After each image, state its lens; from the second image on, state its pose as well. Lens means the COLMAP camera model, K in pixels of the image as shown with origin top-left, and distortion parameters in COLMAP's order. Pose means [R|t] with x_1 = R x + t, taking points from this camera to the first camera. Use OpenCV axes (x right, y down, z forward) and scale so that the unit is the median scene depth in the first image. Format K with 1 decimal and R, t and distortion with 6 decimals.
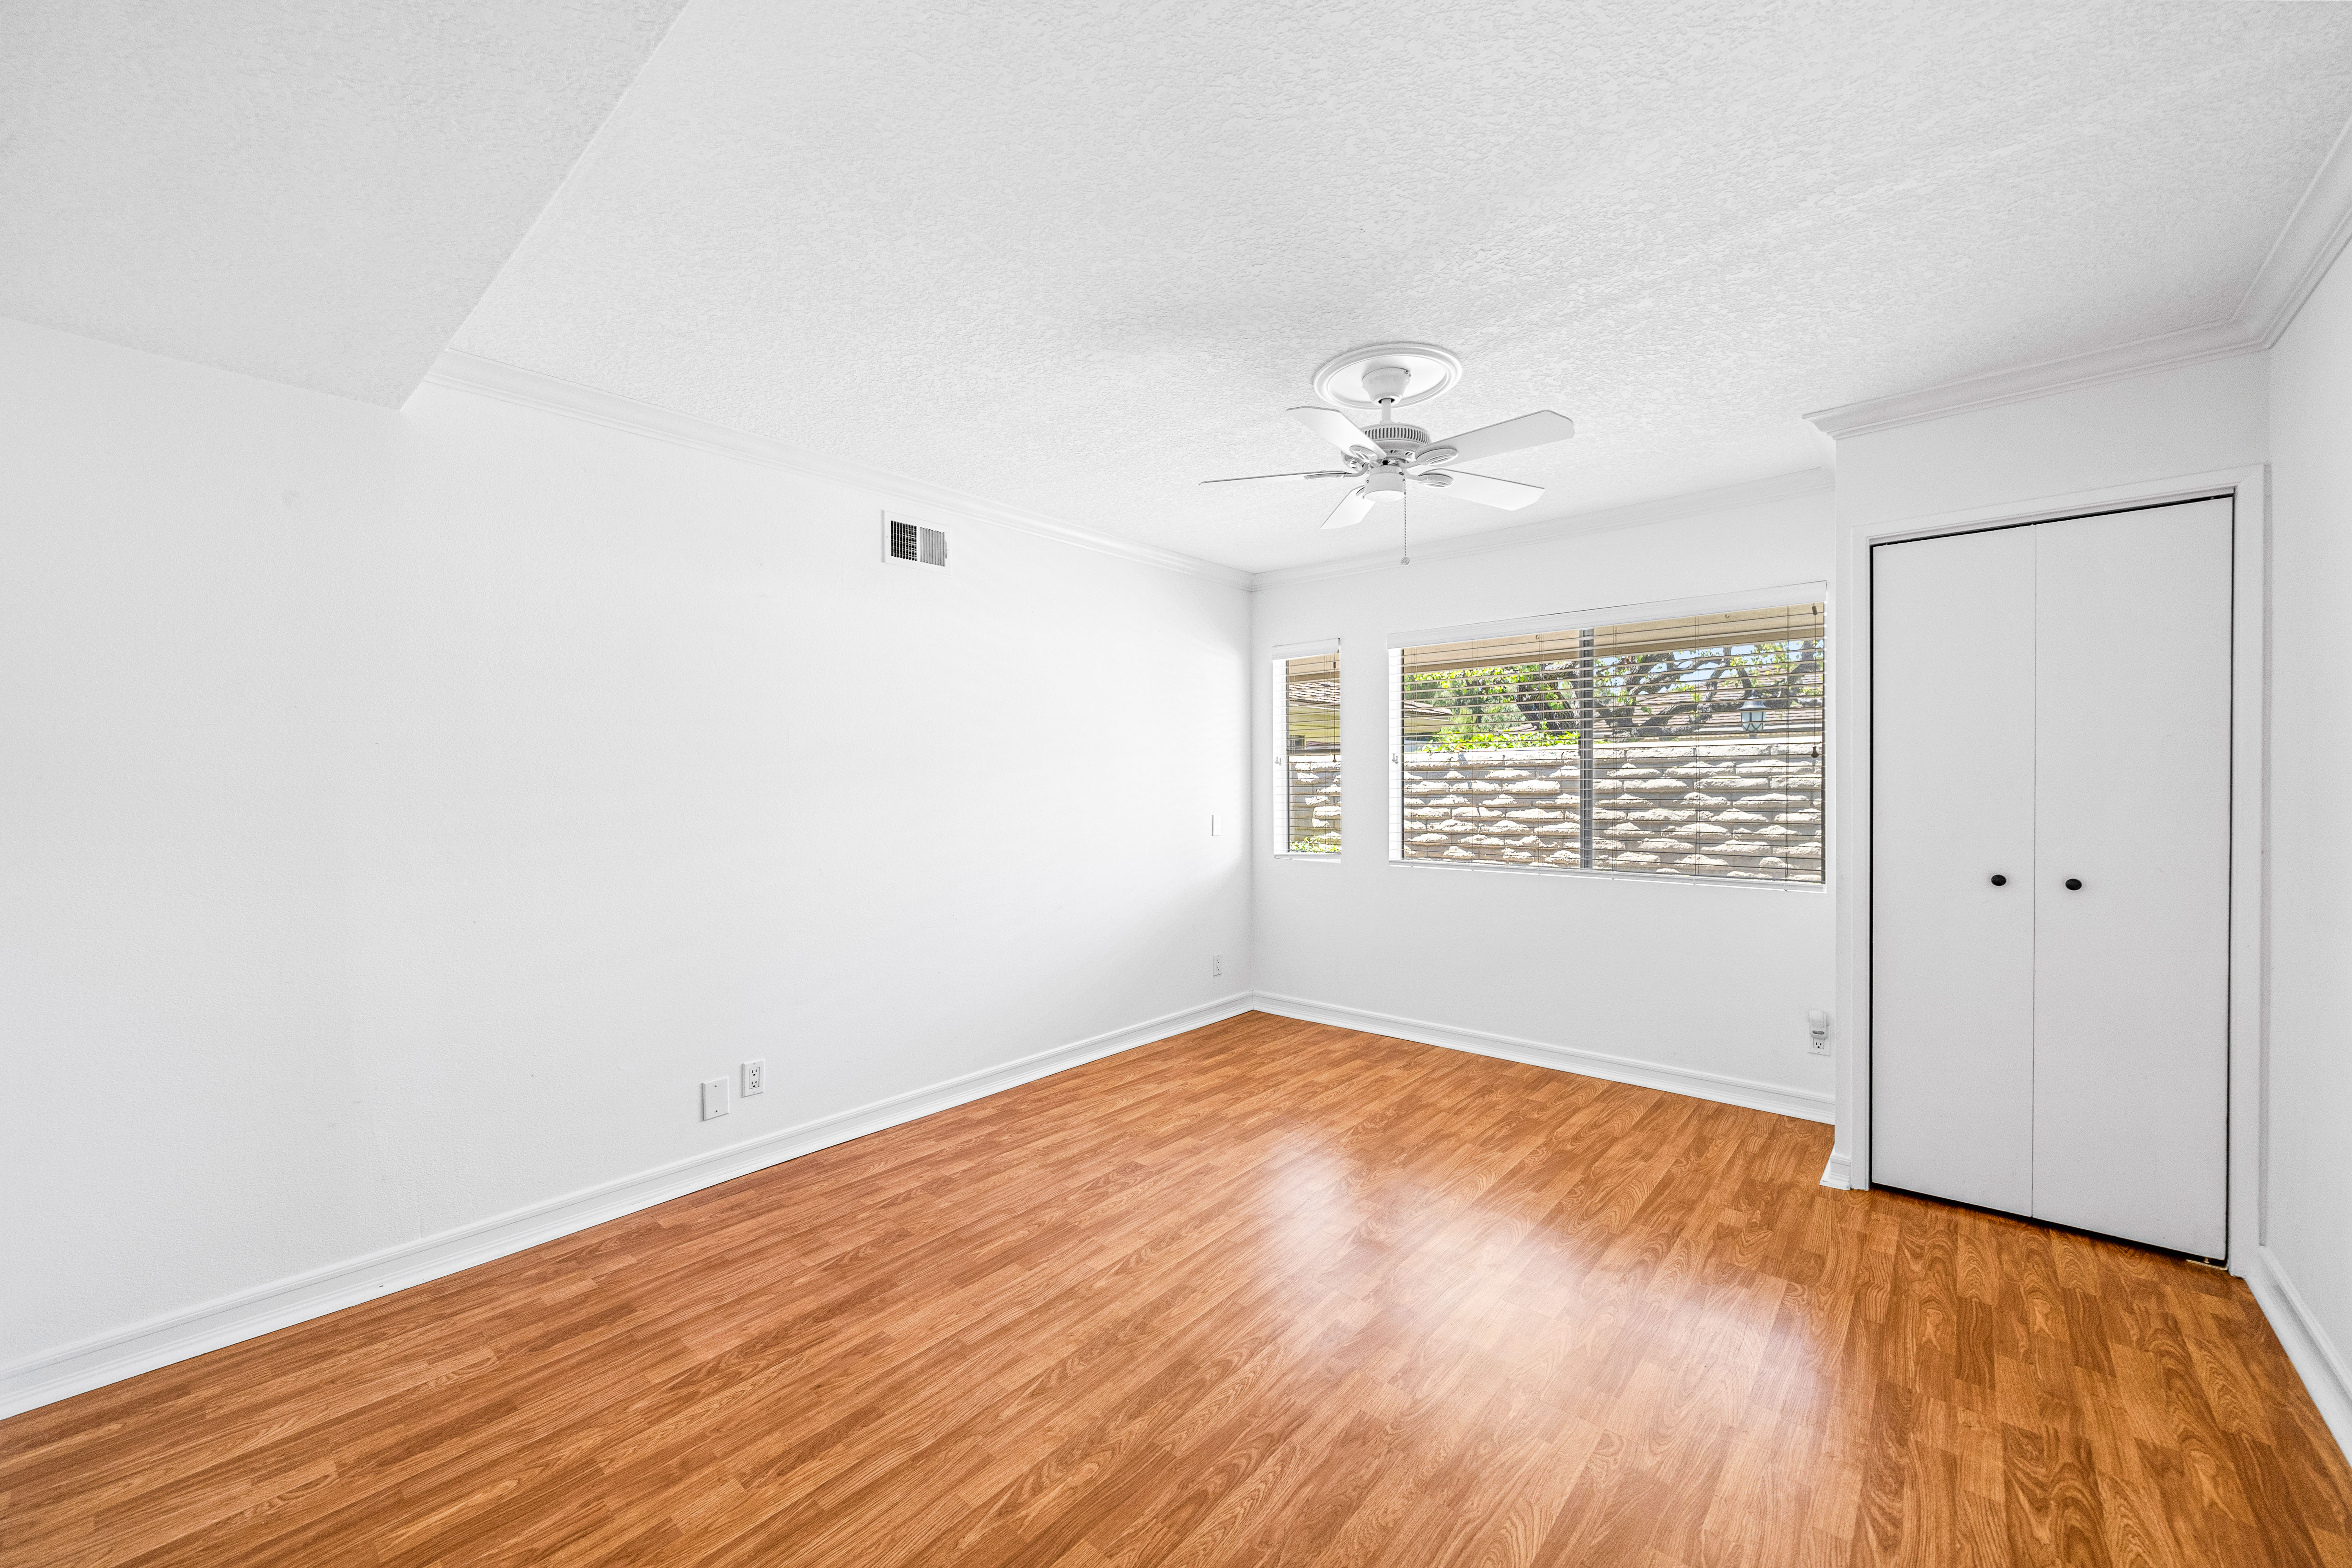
lens RADIAL K [[884.7, 0, 1174.8], [0, 884.7, 783.0], [0, 0, 1]] dist [-0.007964, 0.001627]
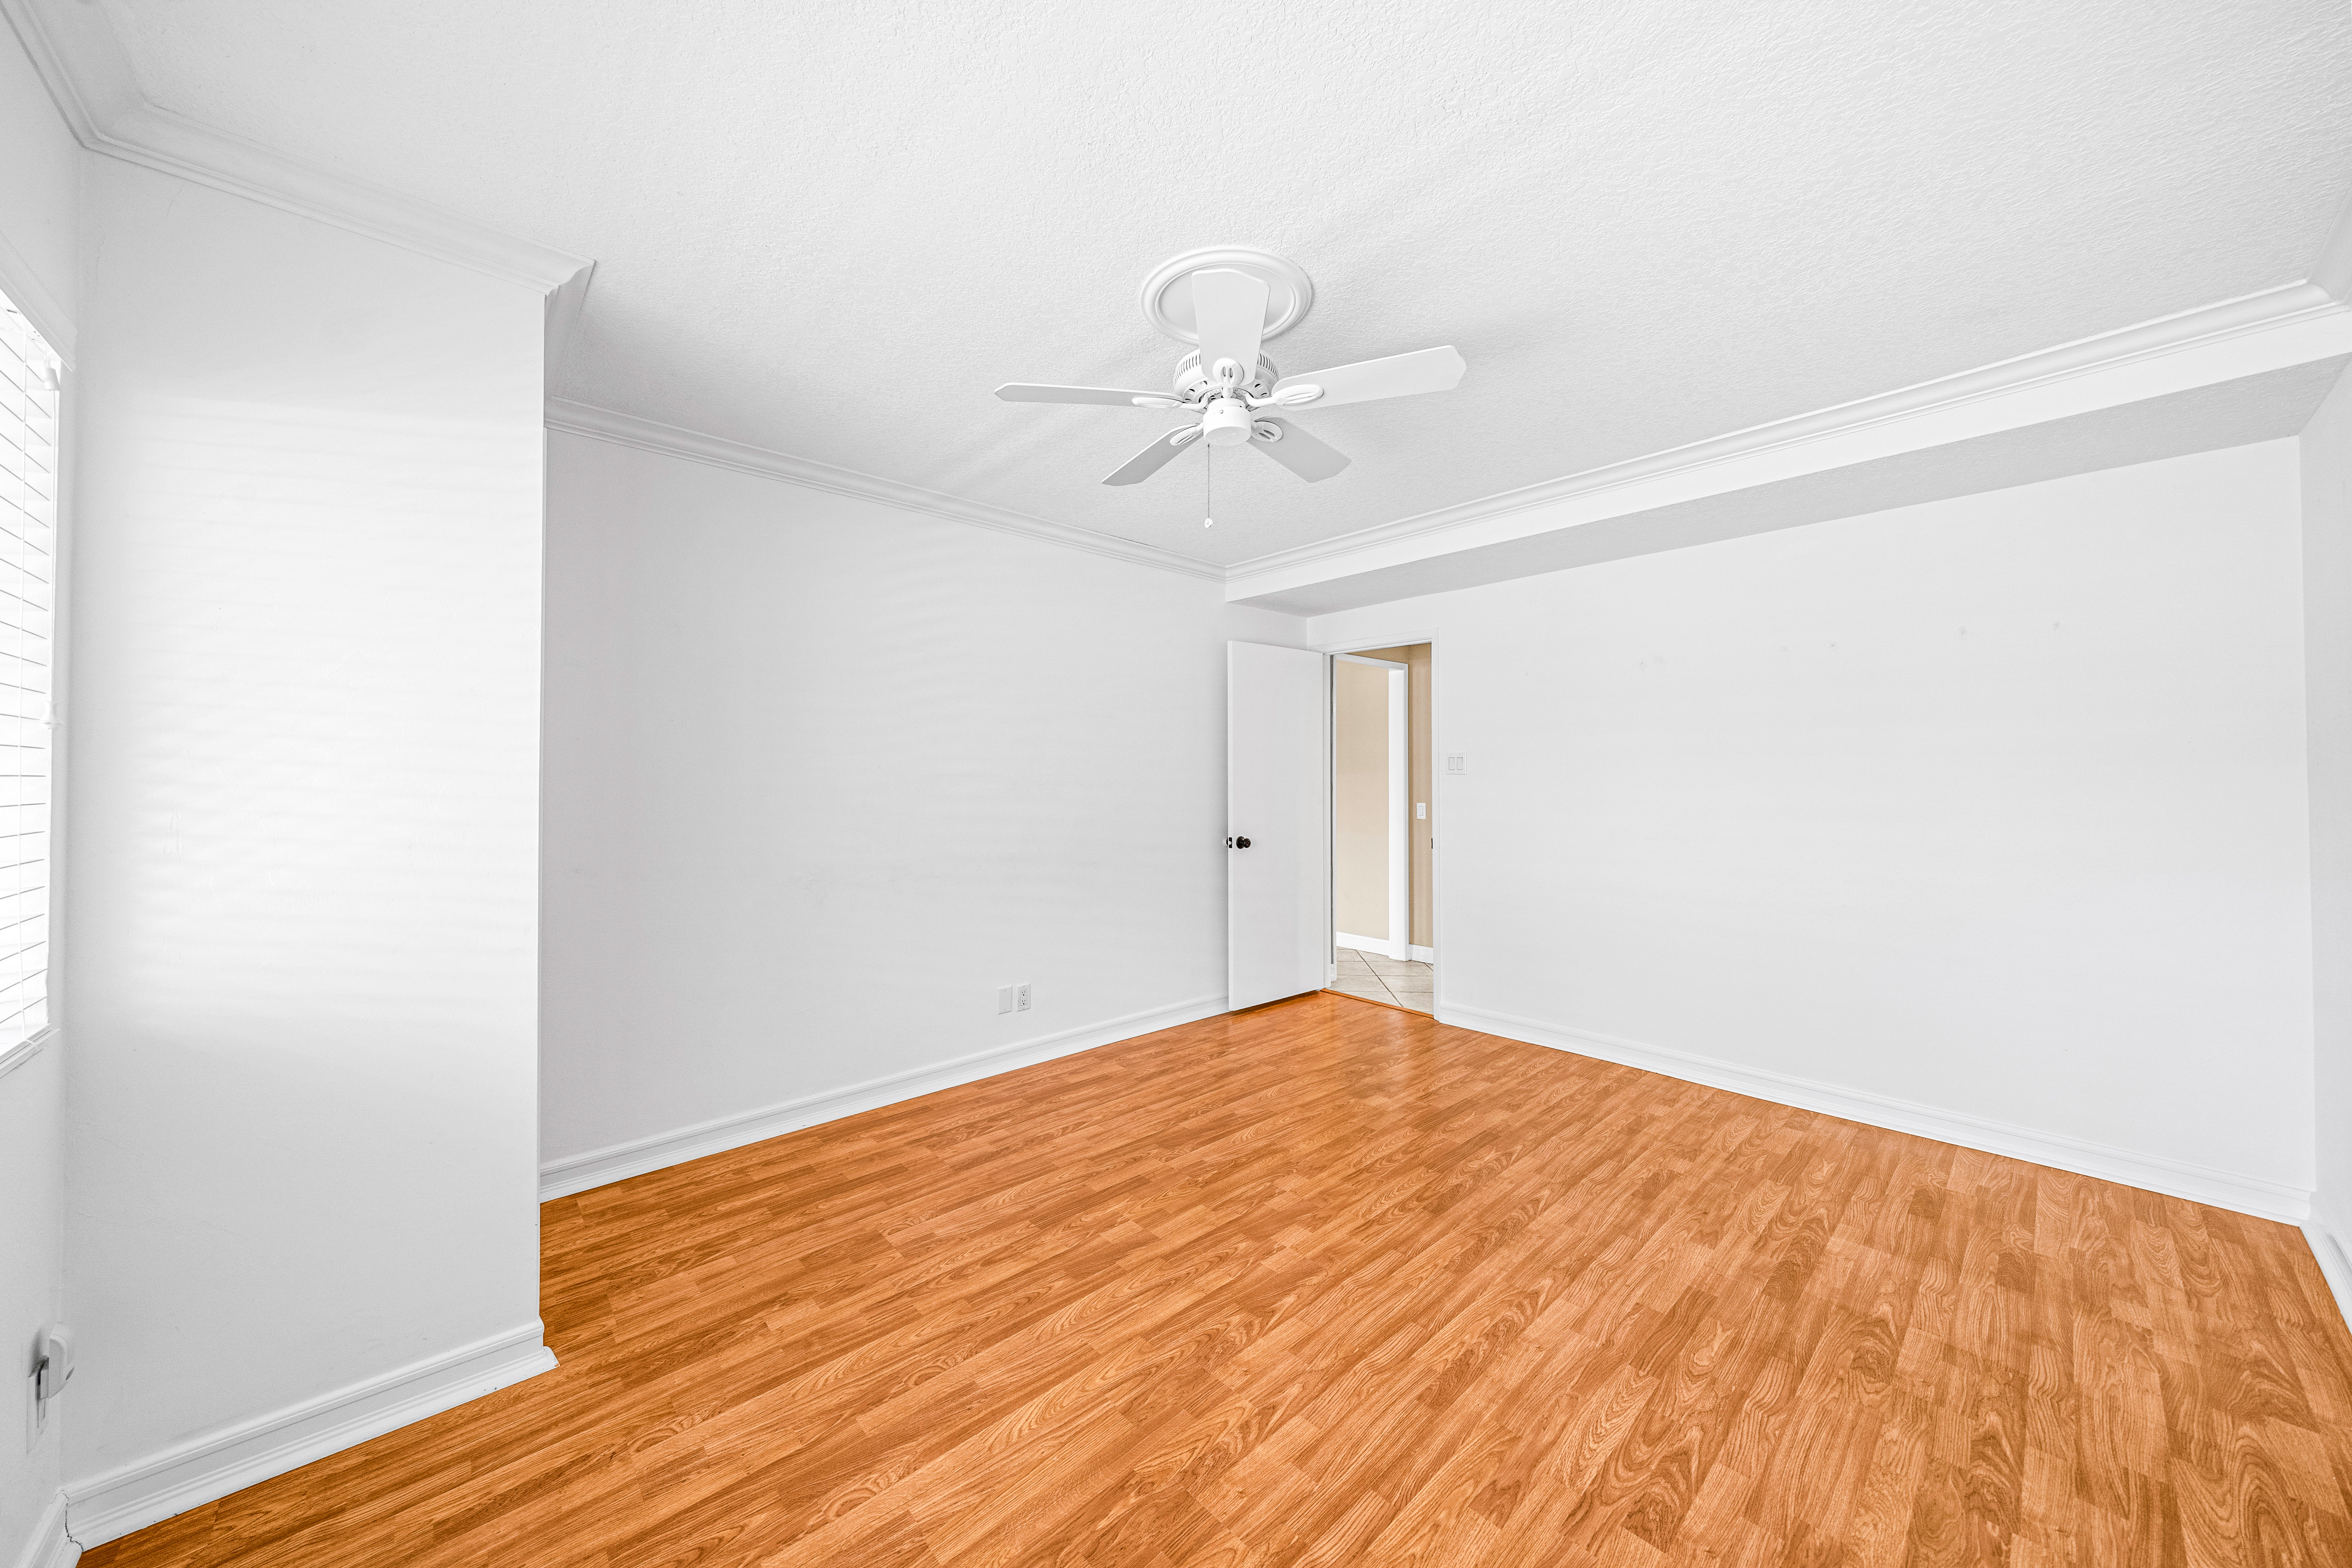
lens RADIAL K [[813.0, 0, 1177.7], [0, 813.0, 776.5], [0, 0, 1]] dist [-0.001429, 0.000176]
pose [[-0.993640, 0.006035, 0.112439, 0.229711], [0.006517, 0.999971, 0.003921, -0.005392], [-0.112412, 0.004628, -0.993651, 2.030731]]
